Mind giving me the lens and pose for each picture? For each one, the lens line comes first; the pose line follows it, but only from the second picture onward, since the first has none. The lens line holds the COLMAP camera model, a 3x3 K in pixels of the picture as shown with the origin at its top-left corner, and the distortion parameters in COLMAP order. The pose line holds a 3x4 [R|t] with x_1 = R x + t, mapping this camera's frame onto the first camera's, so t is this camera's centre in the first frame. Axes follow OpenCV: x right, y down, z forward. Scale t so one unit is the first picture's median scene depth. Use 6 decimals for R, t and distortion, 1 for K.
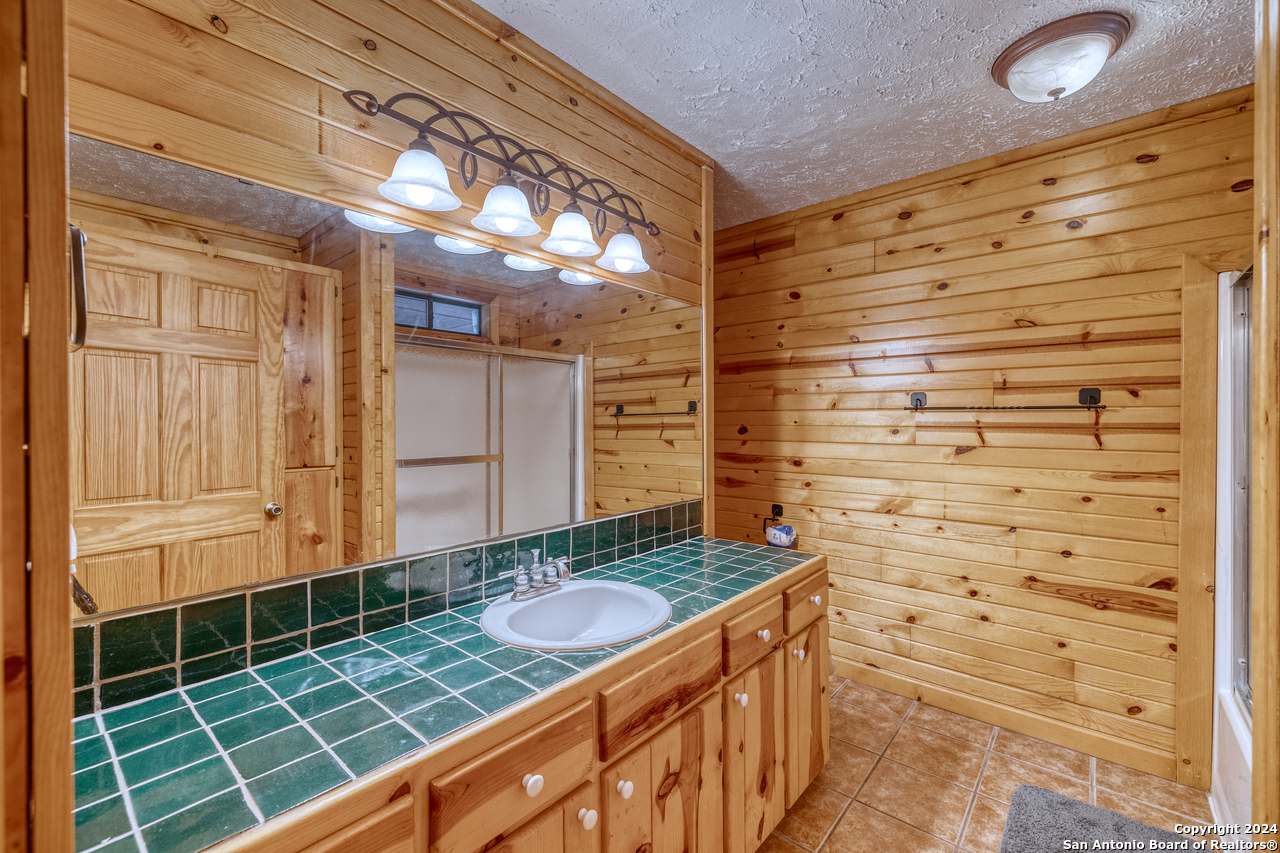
lens RADIAL K [[534.9, 0, 639.6], [0, 534.9, 423.0], [0, 0, 1]] dist [-0.001632, -0.000270]
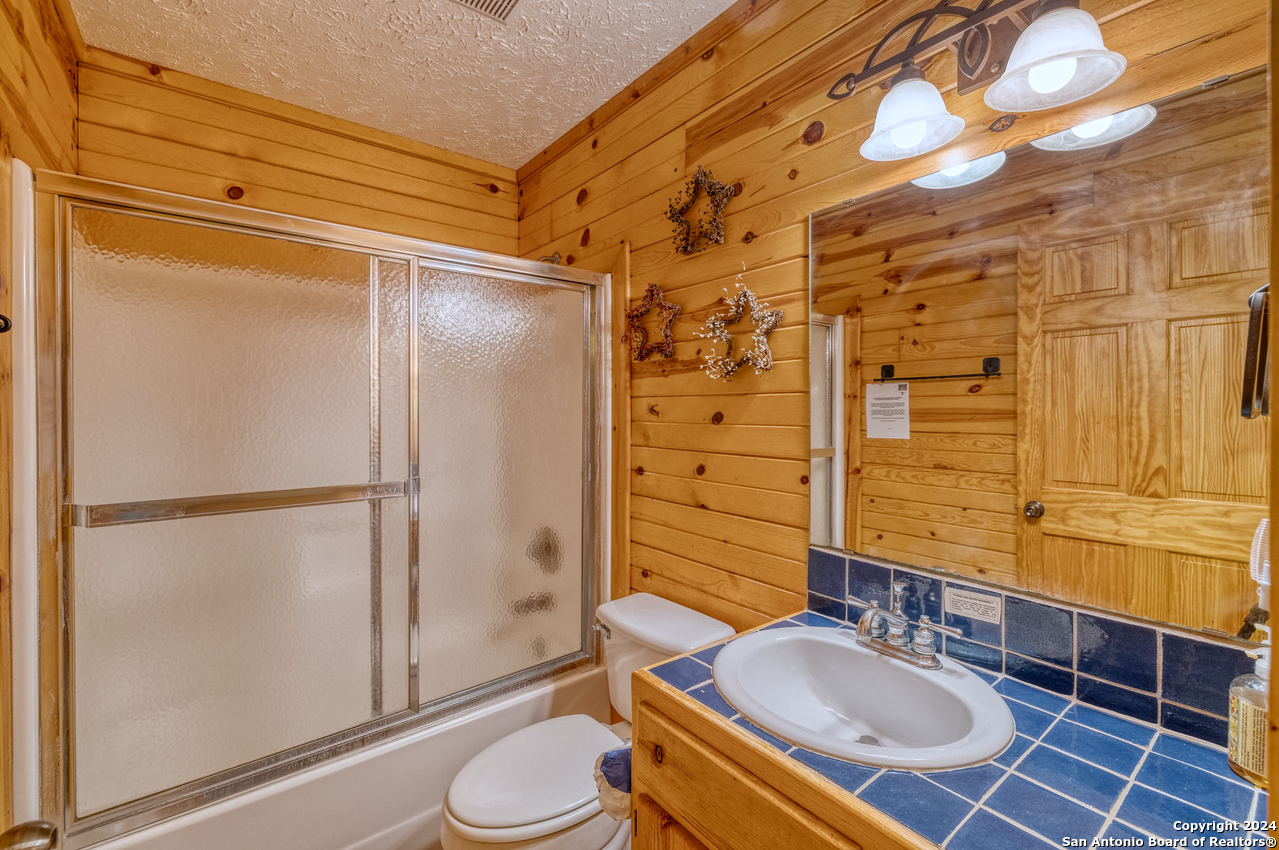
lens RADIAL K [[569.5, 0, 639.5], [0, 569.5, 425.0], [0, 0, 1]] dist [0.000104, -0.000017]
pose [[-0.210054, 0.018542, -0.977514, 0.610167], [-0.007266, 0.999763, 0.020525, 0.011686], [0.977663, 0.011414, -0.209870, 0.851300]]
